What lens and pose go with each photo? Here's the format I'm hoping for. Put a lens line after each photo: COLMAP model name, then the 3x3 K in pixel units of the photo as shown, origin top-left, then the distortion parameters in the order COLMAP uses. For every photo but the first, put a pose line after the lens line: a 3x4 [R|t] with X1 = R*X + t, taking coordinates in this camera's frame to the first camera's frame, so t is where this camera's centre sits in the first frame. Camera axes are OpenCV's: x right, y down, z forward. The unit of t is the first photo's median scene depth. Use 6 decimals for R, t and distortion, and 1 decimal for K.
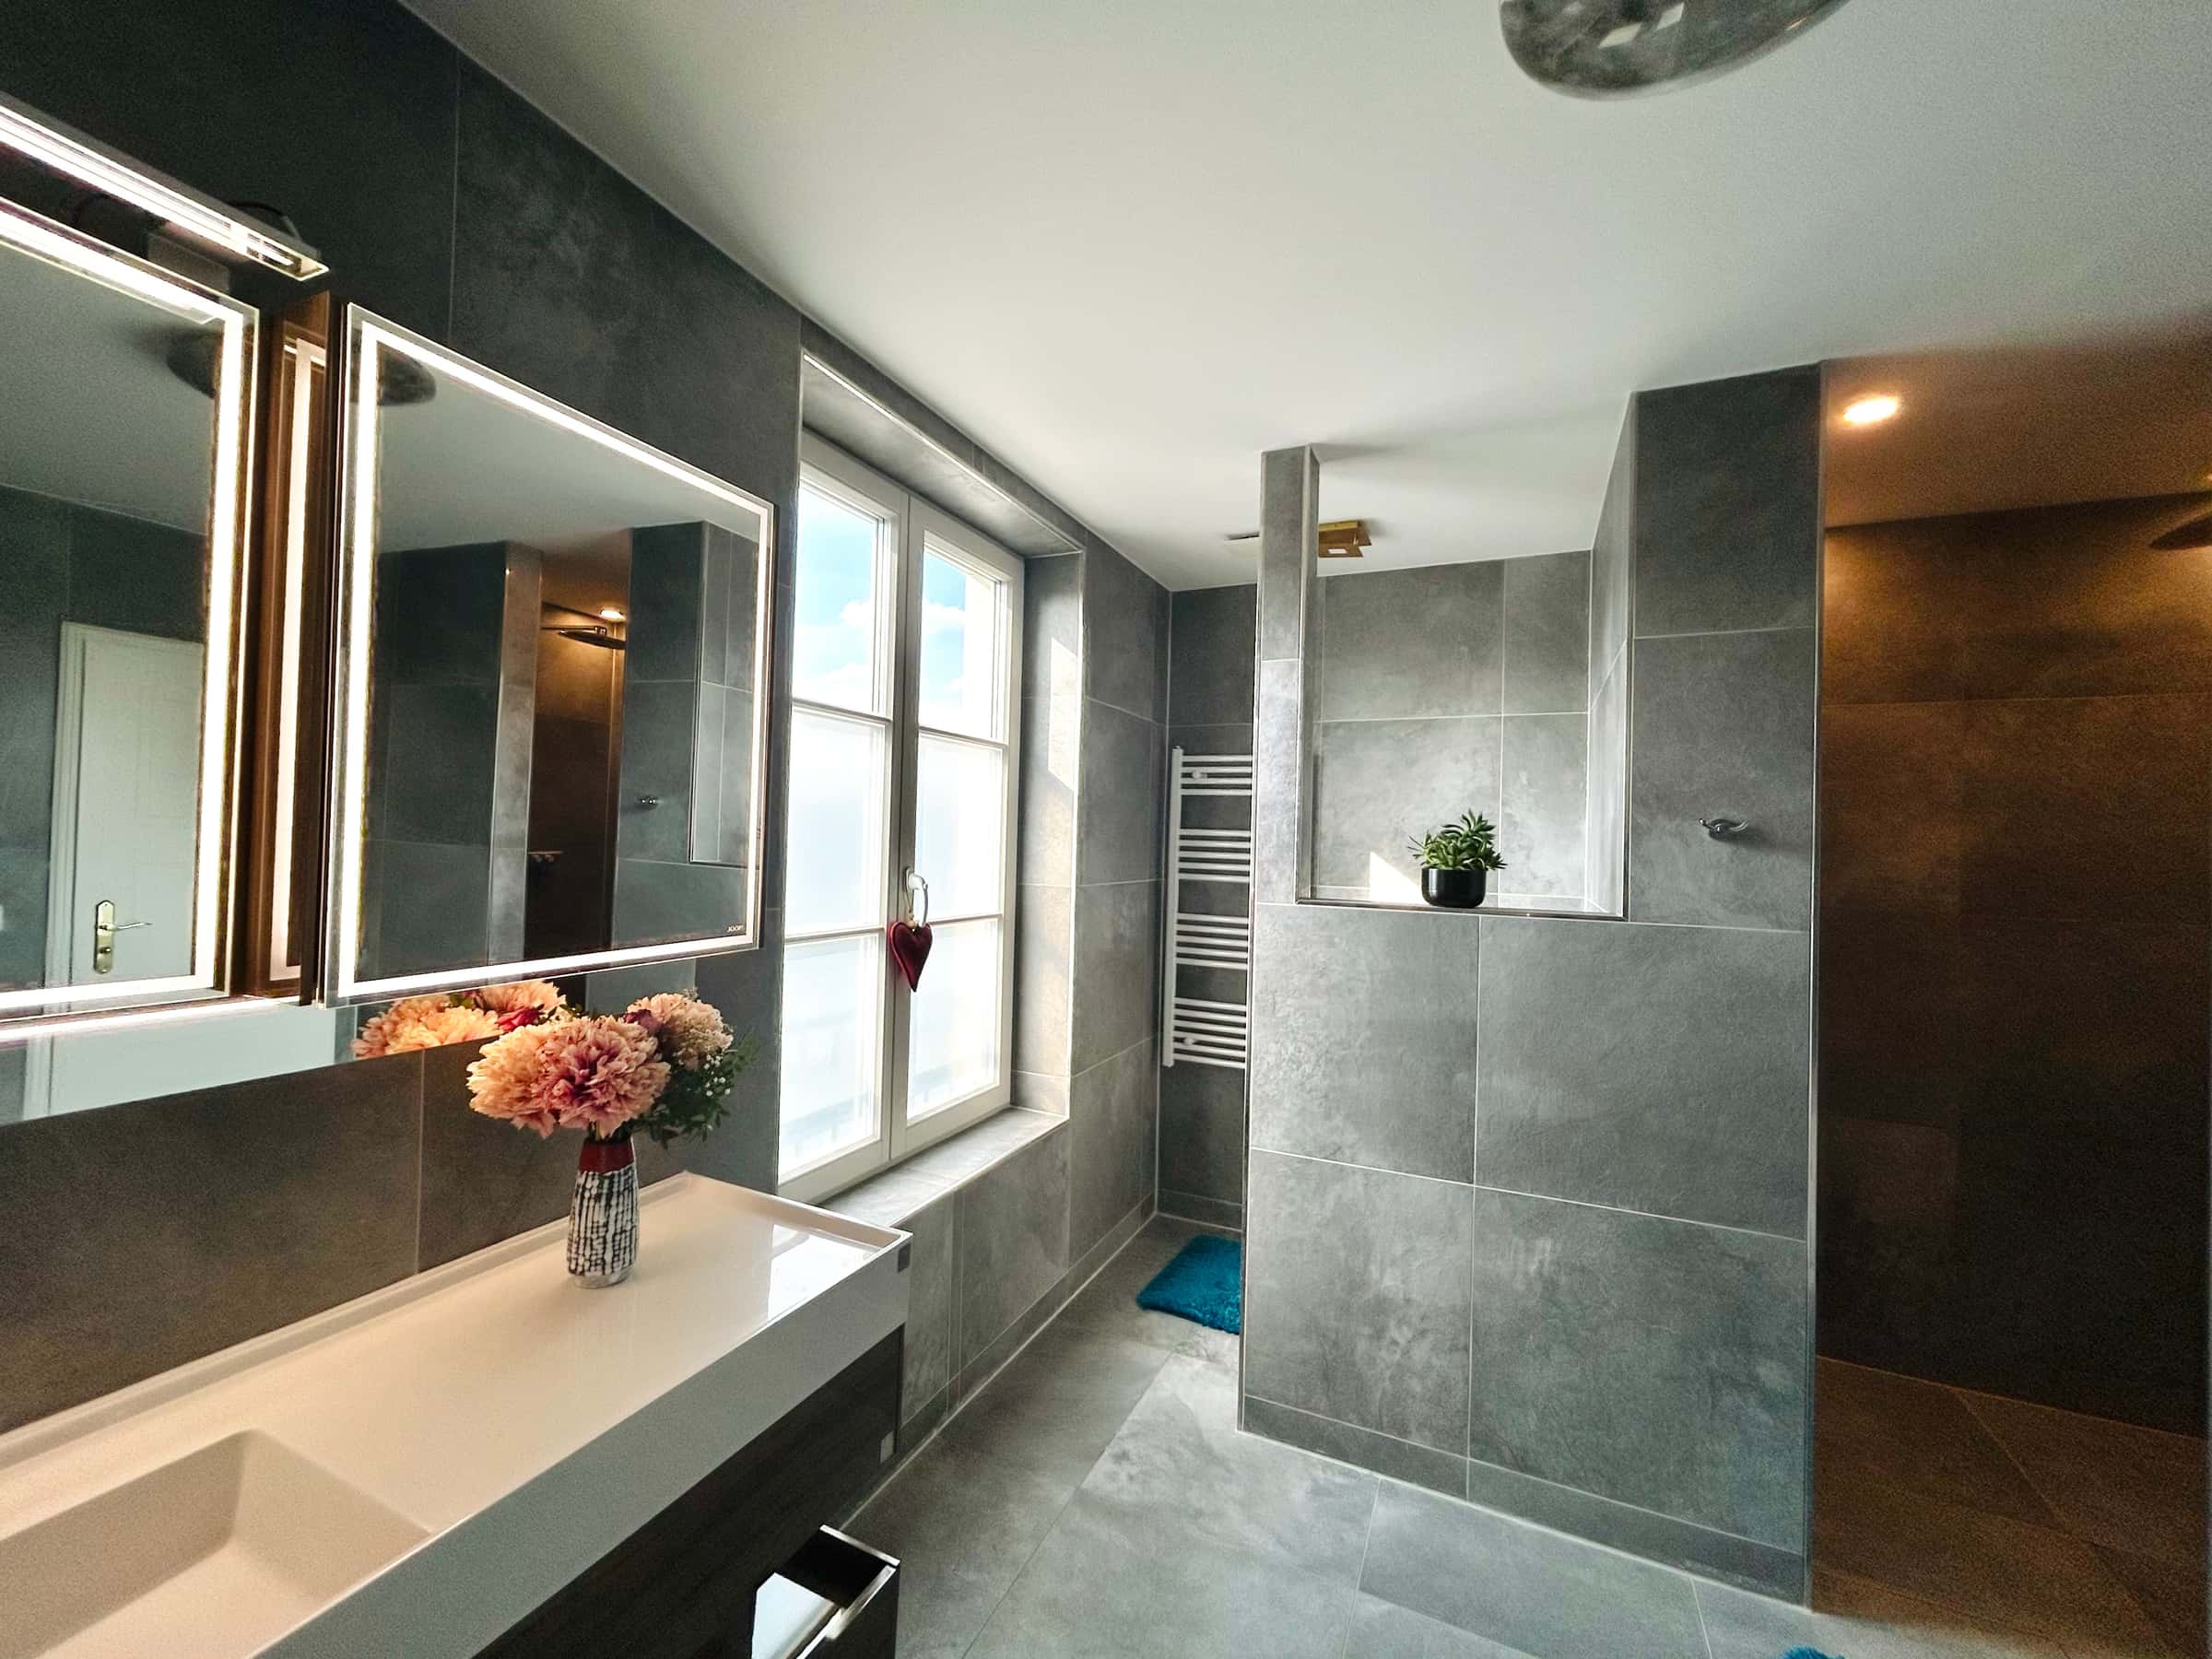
lens RADIAL K [[899.0, 0, 1104.4], [0, 899.0, 826.5], [0, 0, 1]] dist [0.000355, 0.000609]
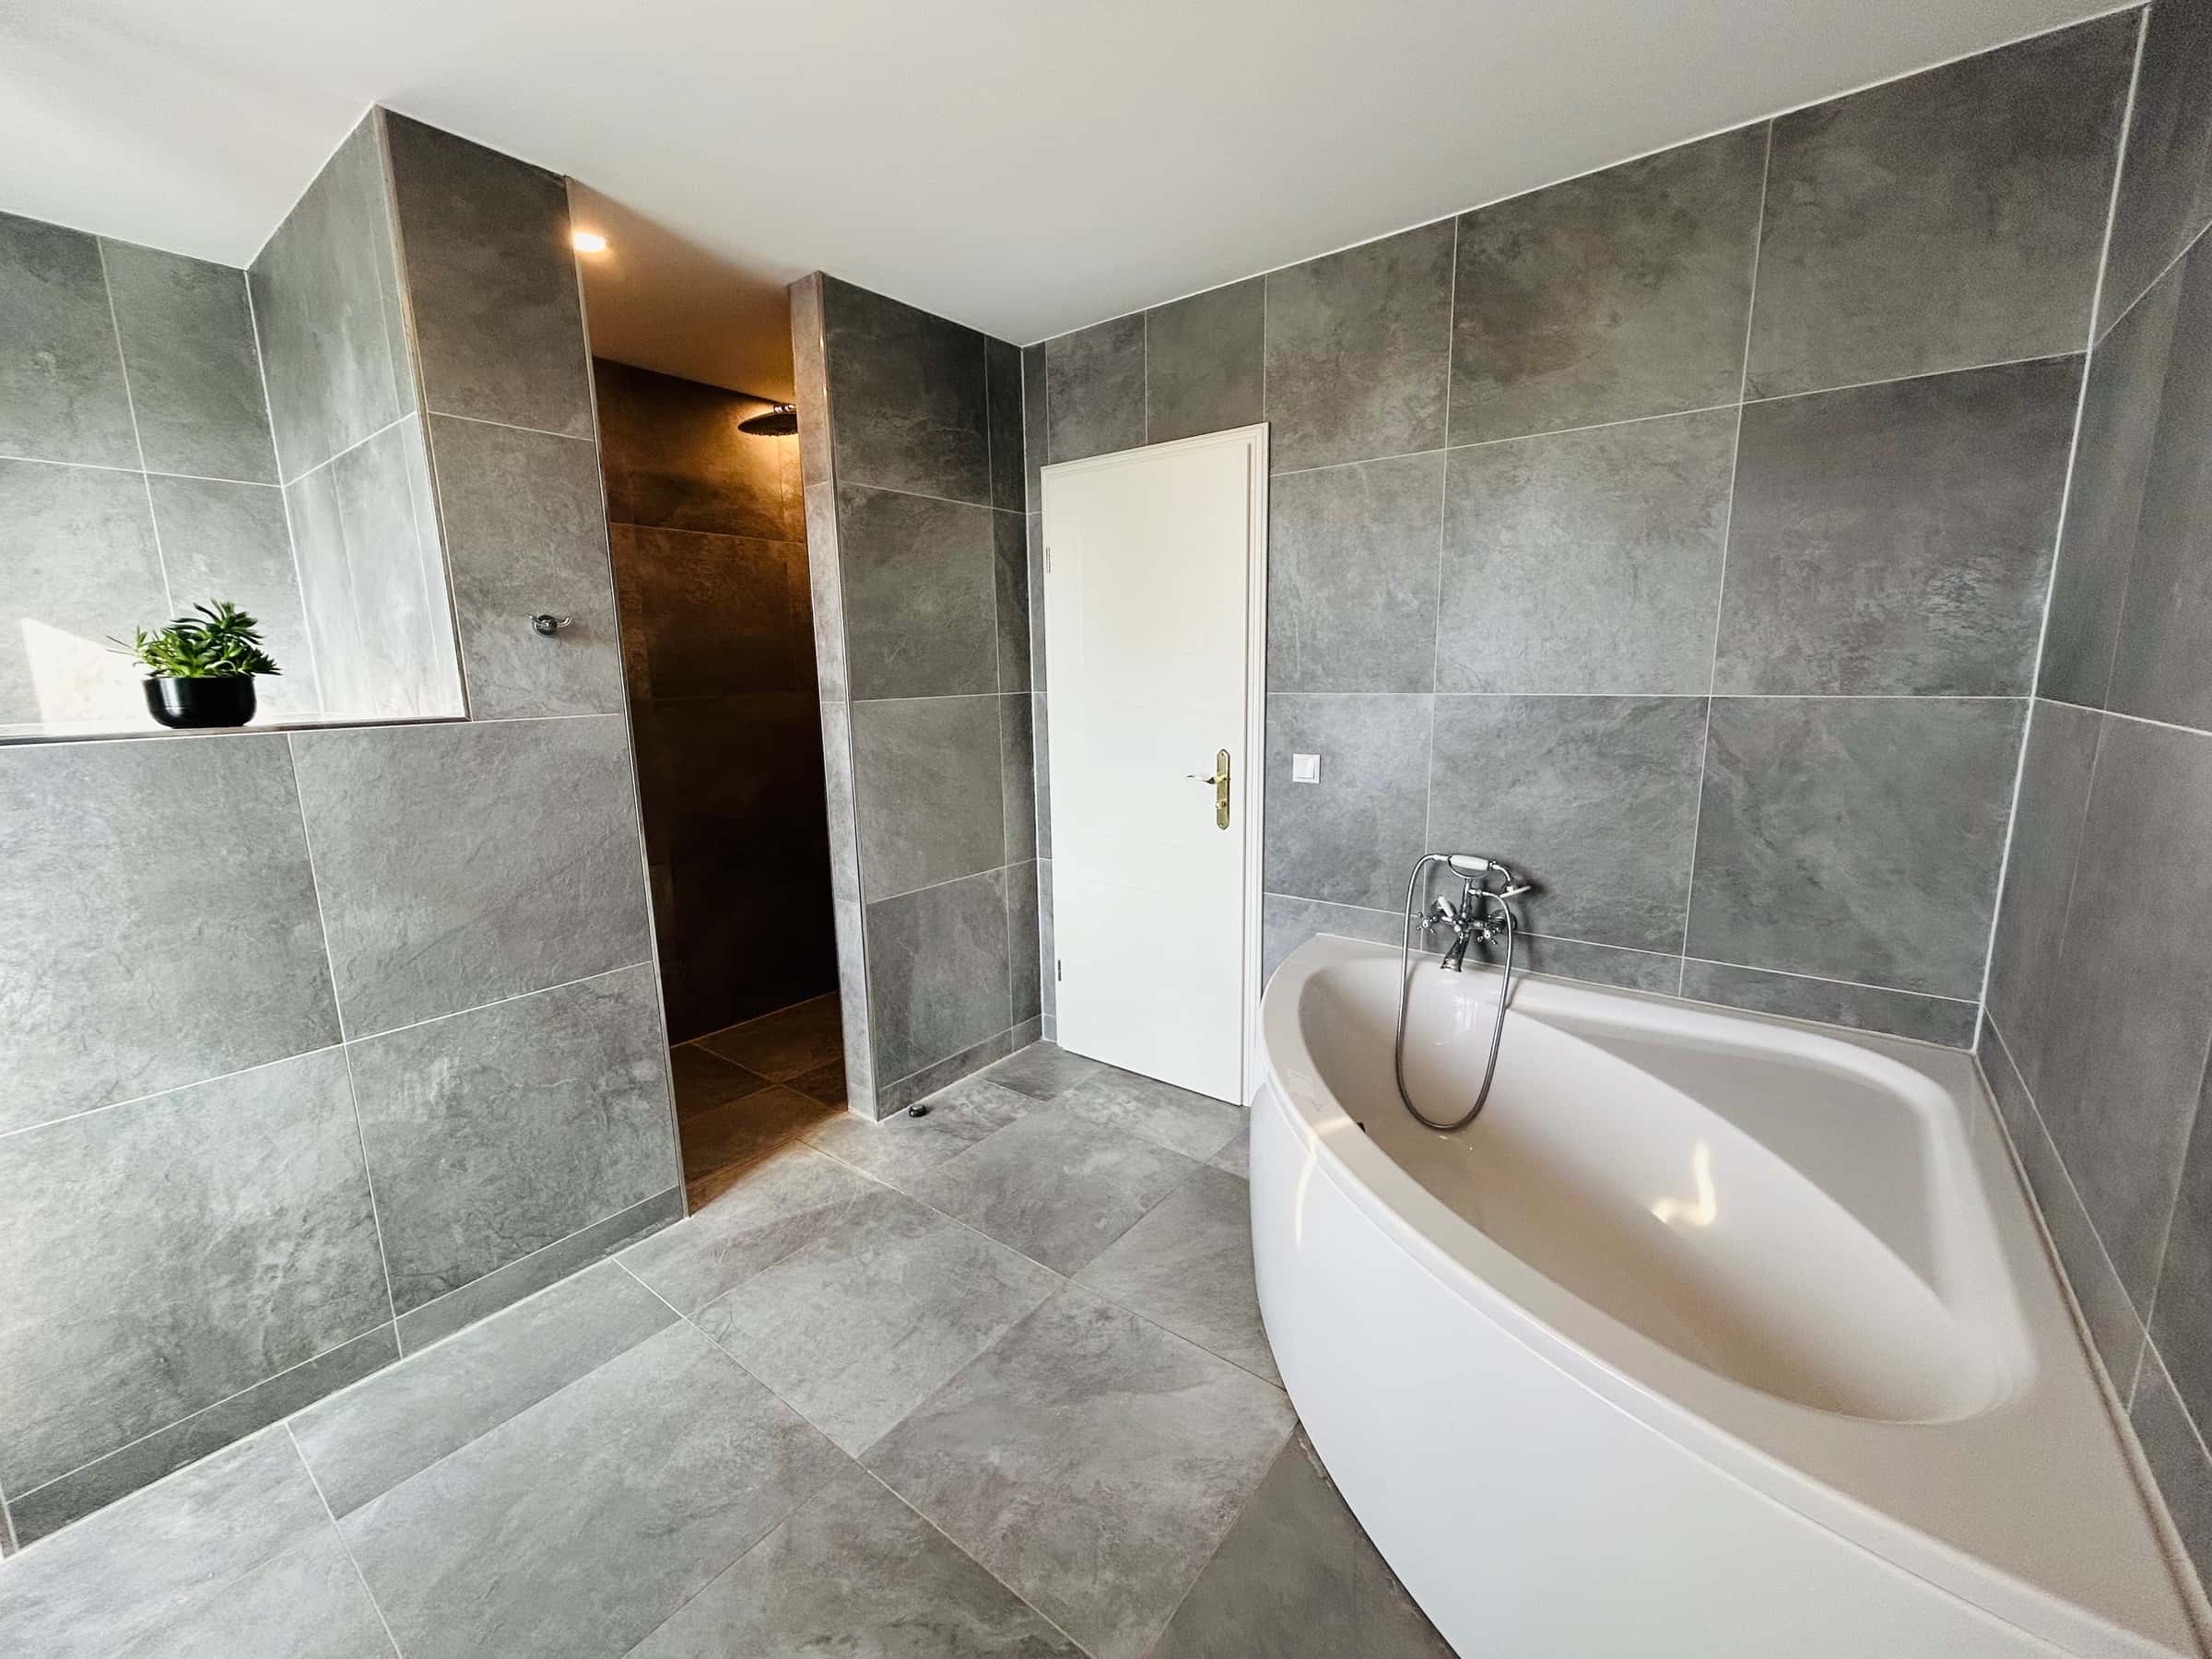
lens RADIAL K [[899.0, 0, 1109.7], [0, 899.0, 823.2], [0, 0, 1]] dist [0.000355, 0.000609]
pose [[0.220652, -0.200777, 0.954464, -0.213657], [0.008022, 0.978924, 0.204068, 0.019595], [-0.975320, -0.037371, 0.217612, 0.098536]]
